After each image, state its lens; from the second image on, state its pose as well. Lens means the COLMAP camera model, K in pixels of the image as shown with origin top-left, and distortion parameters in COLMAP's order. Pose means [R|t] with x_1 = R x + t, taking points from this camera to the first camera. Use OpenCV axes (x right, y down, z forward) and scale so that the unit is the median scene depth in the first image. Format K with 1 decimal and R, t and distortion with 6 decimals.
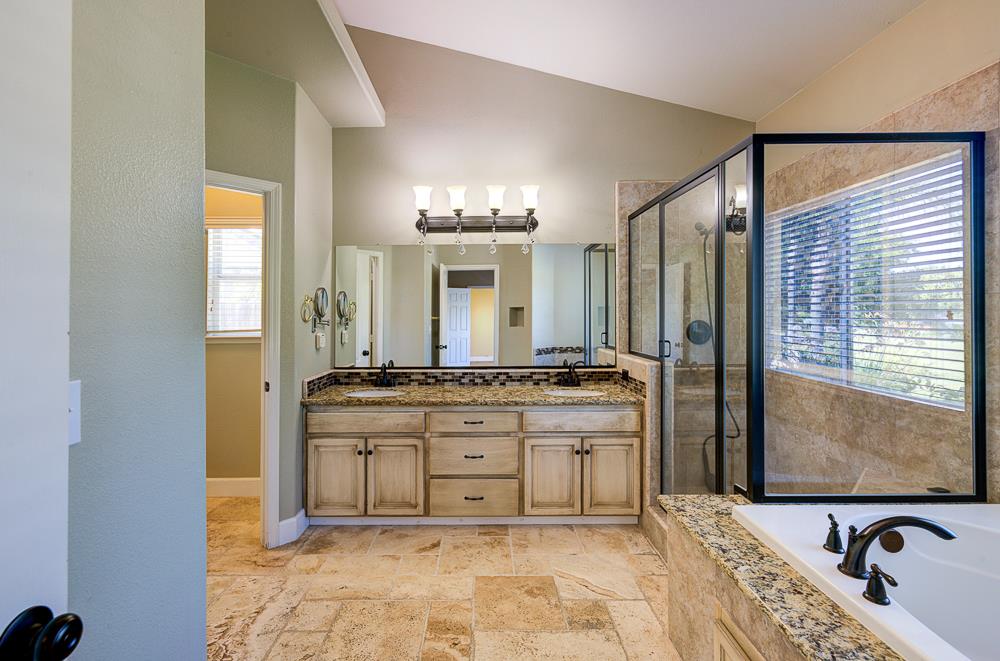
lens RADIAL K [[453.3, 0, 496.1], [0, 453.3, 320.7], [0, 0, 1]] dist [0.004845, -0.000394]
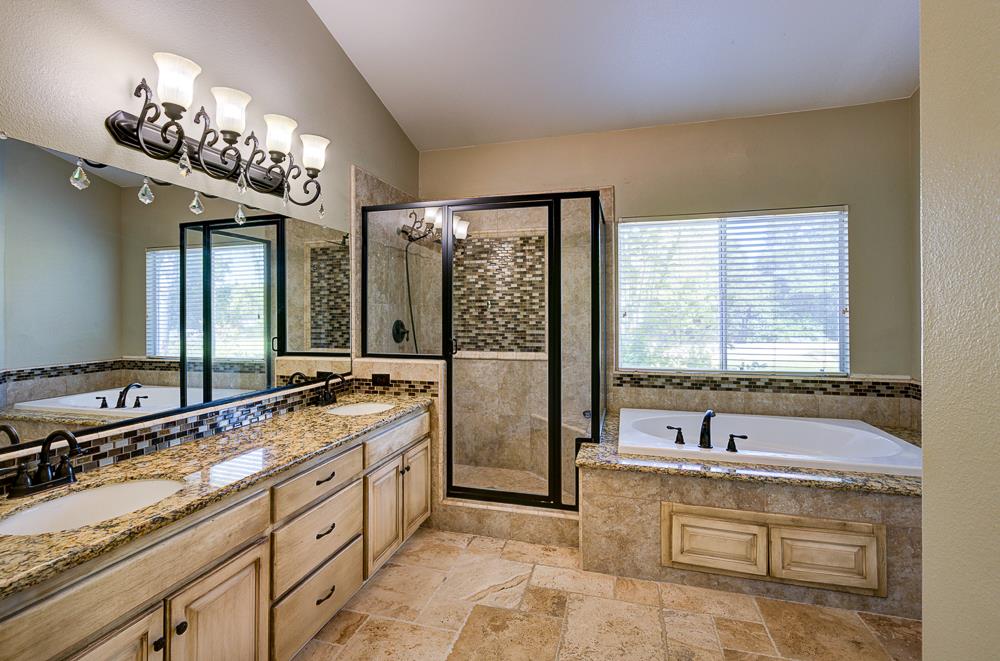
lens RADIAL K [[453.3, 0, 488.7], [0, 453.3, 315.9], [0, 0, 1]] dist [0.004845, -0.000394]
pose [[0.301015, 0.001059, 0.953619, -0.510412], [0.009028, 0.999951, -0.003960, -0.004523], [-0.953577, 0.009801, 0.300991, 0.489441]]
